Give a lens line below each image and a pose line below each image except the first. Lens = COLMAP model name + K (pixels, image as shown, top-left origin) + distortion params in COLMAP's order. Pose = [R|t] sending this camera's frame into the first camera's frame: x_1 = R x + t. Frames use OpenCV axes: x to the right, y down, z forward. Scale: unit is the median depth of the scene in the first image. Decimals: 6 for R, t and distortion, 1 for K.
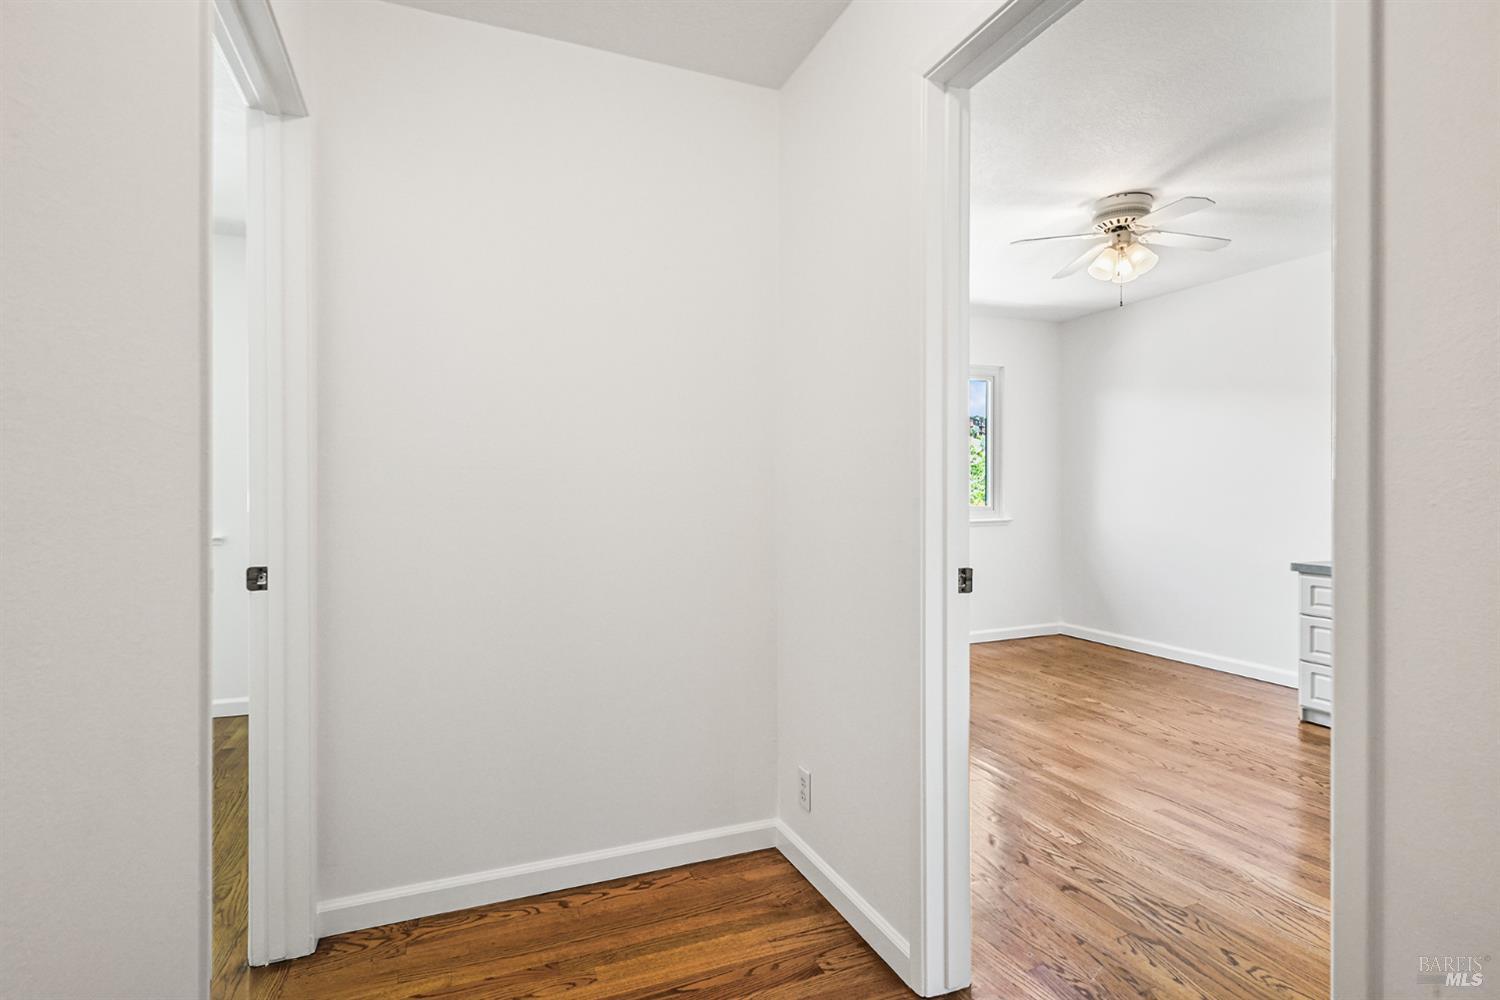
lens RADIAL K [[740.1, 0, 752.8], [0, 740.1, 491.1], [0, 0, 1]] dist [-0.003311, -0.001015]
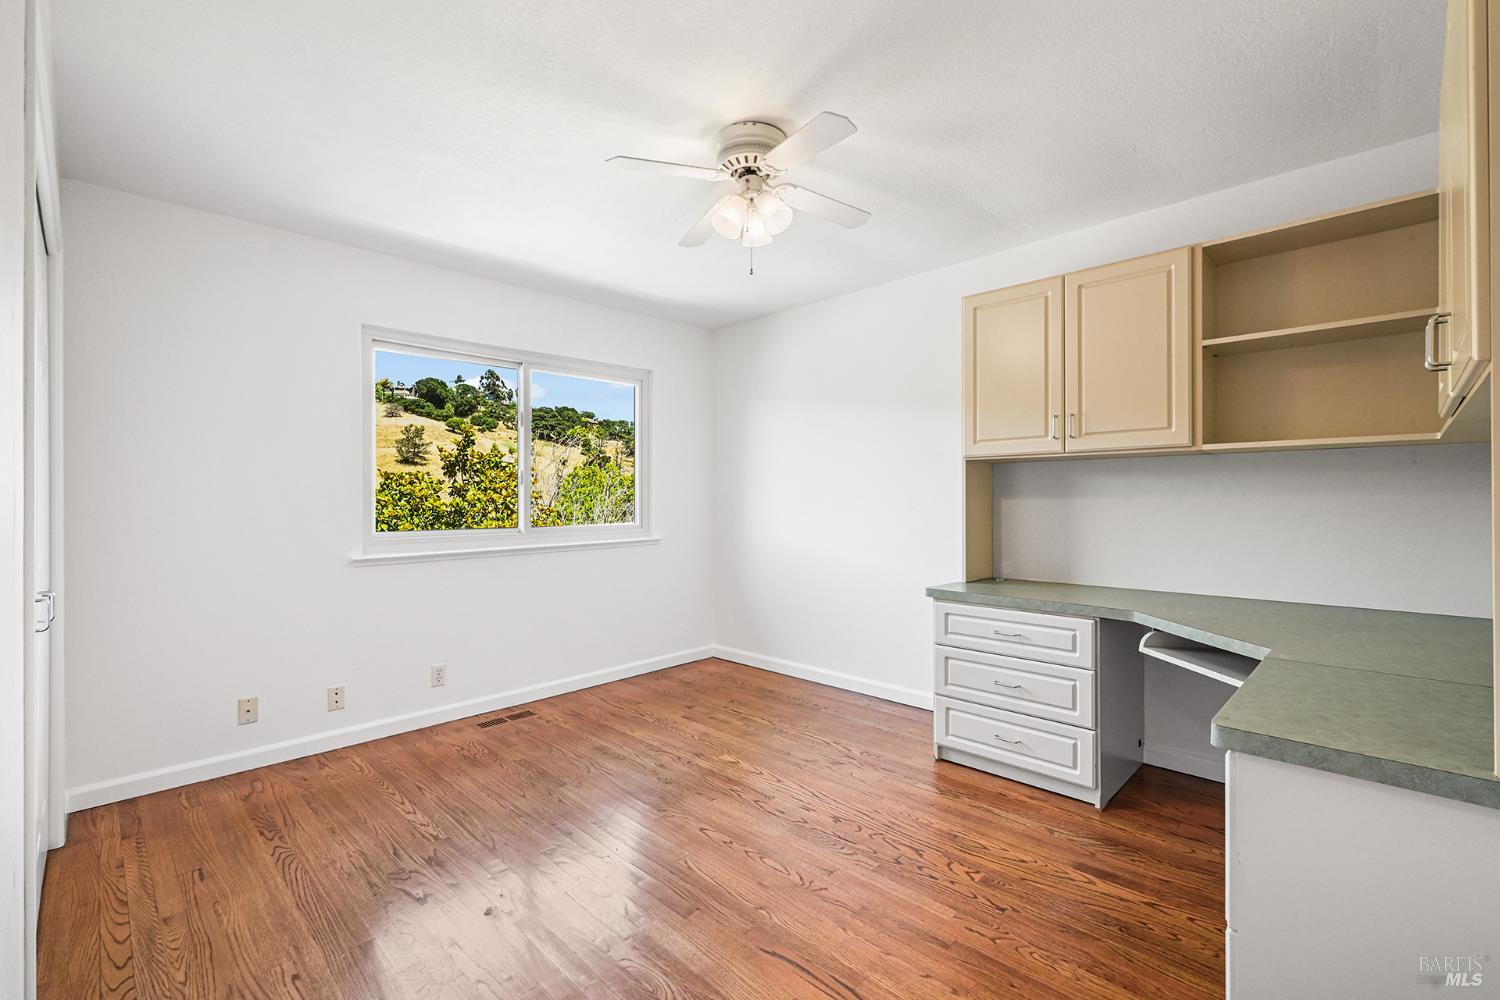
lens RADIAL K [[647.7, 0, 750.5], [0, 647.7, 501.3], [0, 0, 1]] dist [0.000484, 0.000241]
pose [[0.917688, -0.004302, 0.397278, 0.212233], [0.004228, 0.999990, 0.001063, -0.012357], [-0.397279, 0.000704, 0.917698, 0.353048]]
